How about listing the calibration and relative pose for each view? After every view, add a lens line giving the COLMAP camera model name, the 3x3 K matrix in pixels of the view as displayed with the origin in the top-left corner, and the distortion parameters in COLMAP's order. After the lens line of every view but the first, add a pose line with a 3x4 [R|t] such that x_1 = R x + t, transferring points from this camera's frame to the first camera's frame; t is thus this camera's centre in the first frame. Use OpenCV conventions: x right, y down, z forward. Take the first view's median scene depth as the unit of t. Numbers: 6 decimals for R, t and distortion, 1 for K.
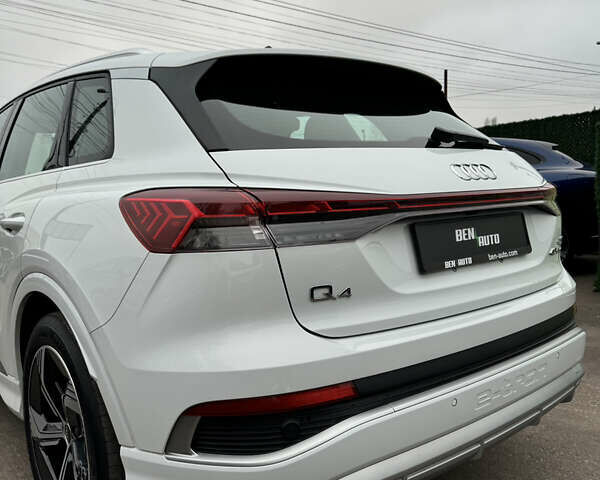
lens RADIAL K [[635.9, 0, 299.8], [0, 635.9, 257.4], [0, 0, 1]] dist [0.003374, 0.001426]
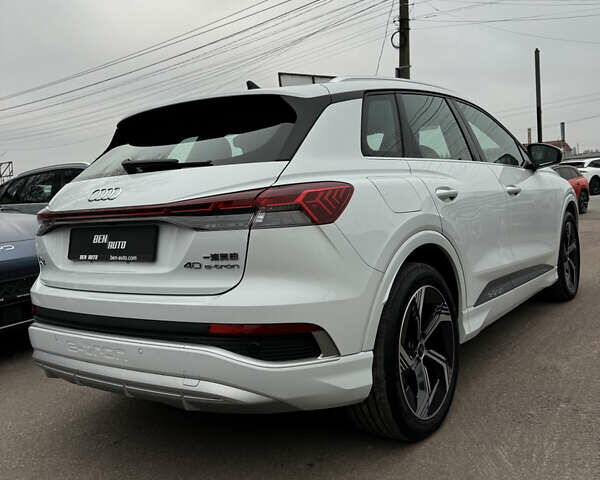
lens RADIAL K [[561.0, 0, 300.0], [0, 561.0, 240.0], [0, 0, 1]] dist [0.172988, -0.378174]
pose [[0.217074, 0.119727, -0.968785, 1.563106], [-0.025492, 0.992807, 0.116984, -0.190705], [0.975822, -0.000698, 0.218564, 1.132744]]
